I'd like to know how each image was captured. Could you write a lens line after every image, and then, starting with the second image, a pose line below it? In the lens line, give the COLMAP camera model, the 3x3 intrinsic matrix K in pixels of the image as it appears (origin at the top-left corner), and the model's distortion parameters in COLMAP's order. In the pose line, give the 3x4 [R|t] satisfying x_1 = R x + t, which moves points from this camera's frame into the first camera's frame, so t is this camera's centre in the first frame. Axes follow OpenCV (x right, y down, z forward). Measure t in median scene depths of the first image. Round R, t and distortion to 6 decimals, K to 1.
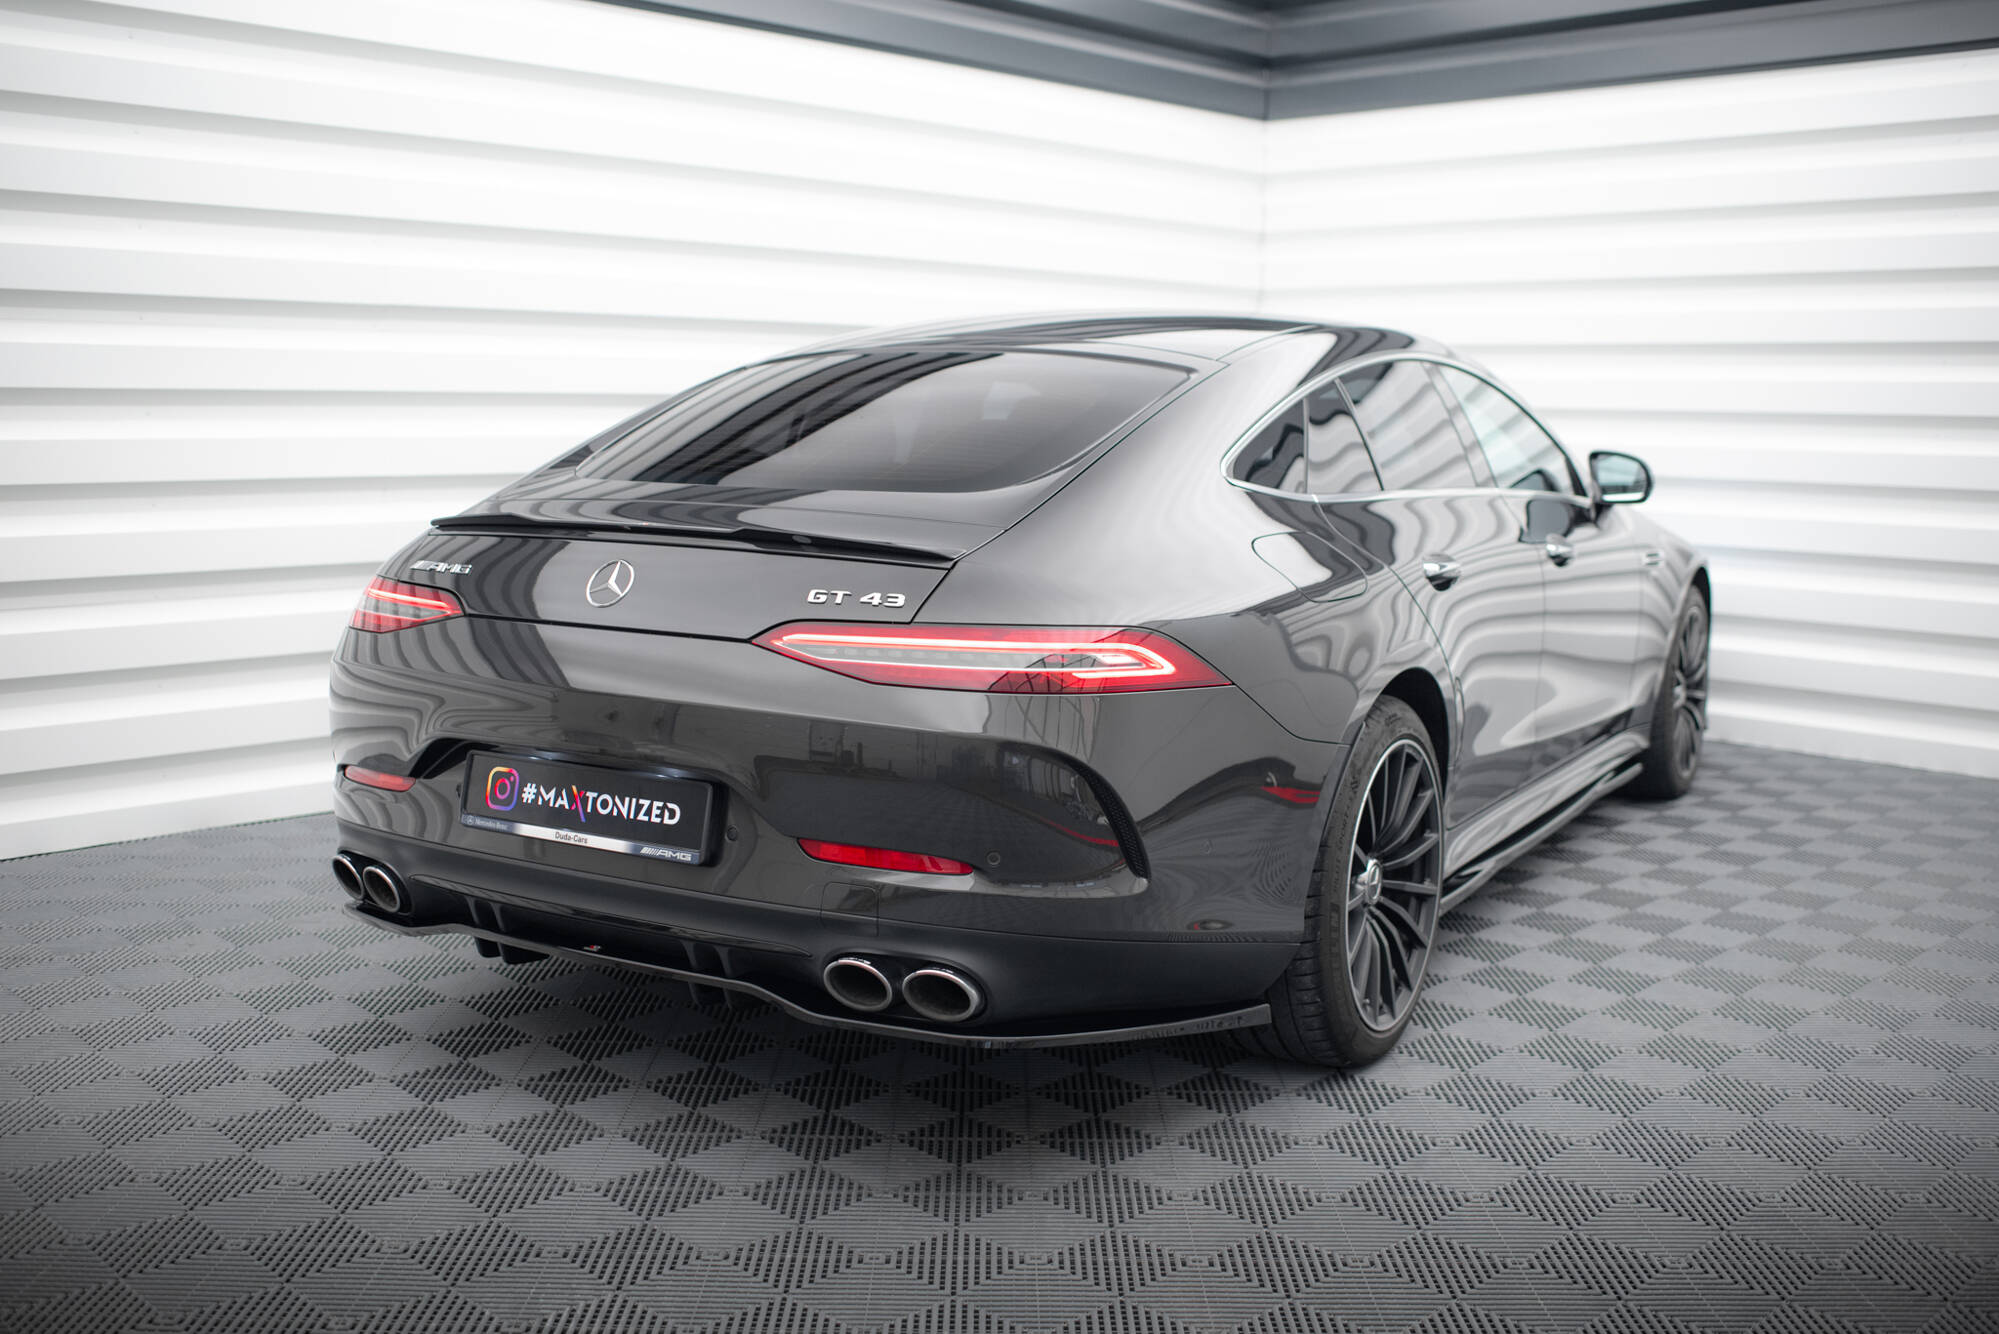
lens RADIAL K [[1822.0, 0, 960.6], [0, 1822.0, 667.7], [0, 0, 1]] dist [-0.046581, 0.008069]
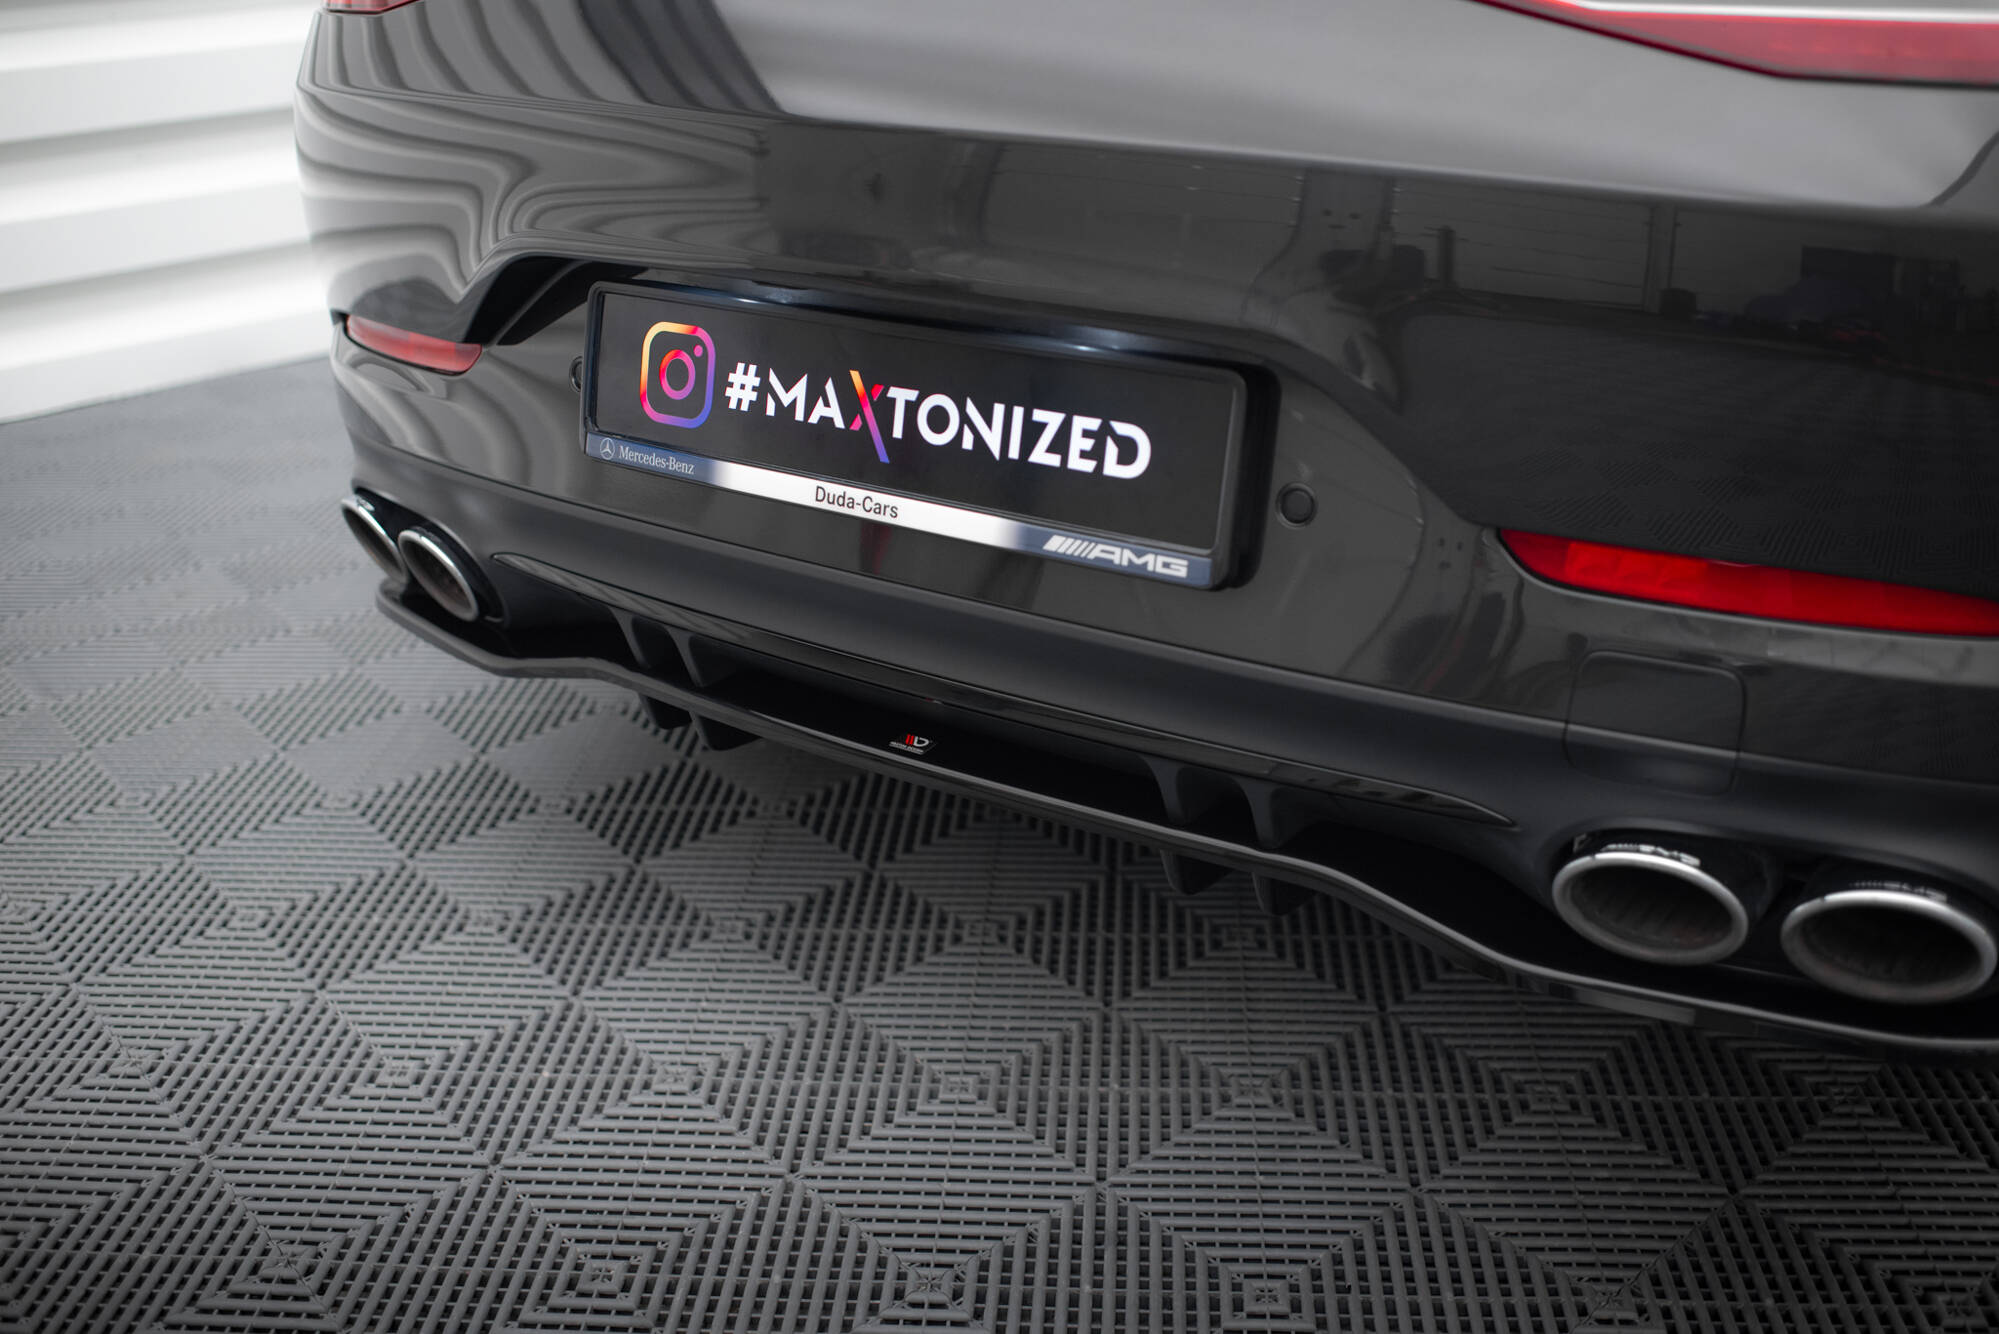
lens RADIAL K [[1822.0, 0, 960.6], [0, 1822.0, 667.7], [0, 0, 1]] dist [-0.046581, 0.008069]
pose [[0.996824, -0.007403, -0.079287, -0.156557], [0.030568, 0.954963, 0.295148, 0.009799], [0.073531, -0.296634, 0.952156, 0.594939]]
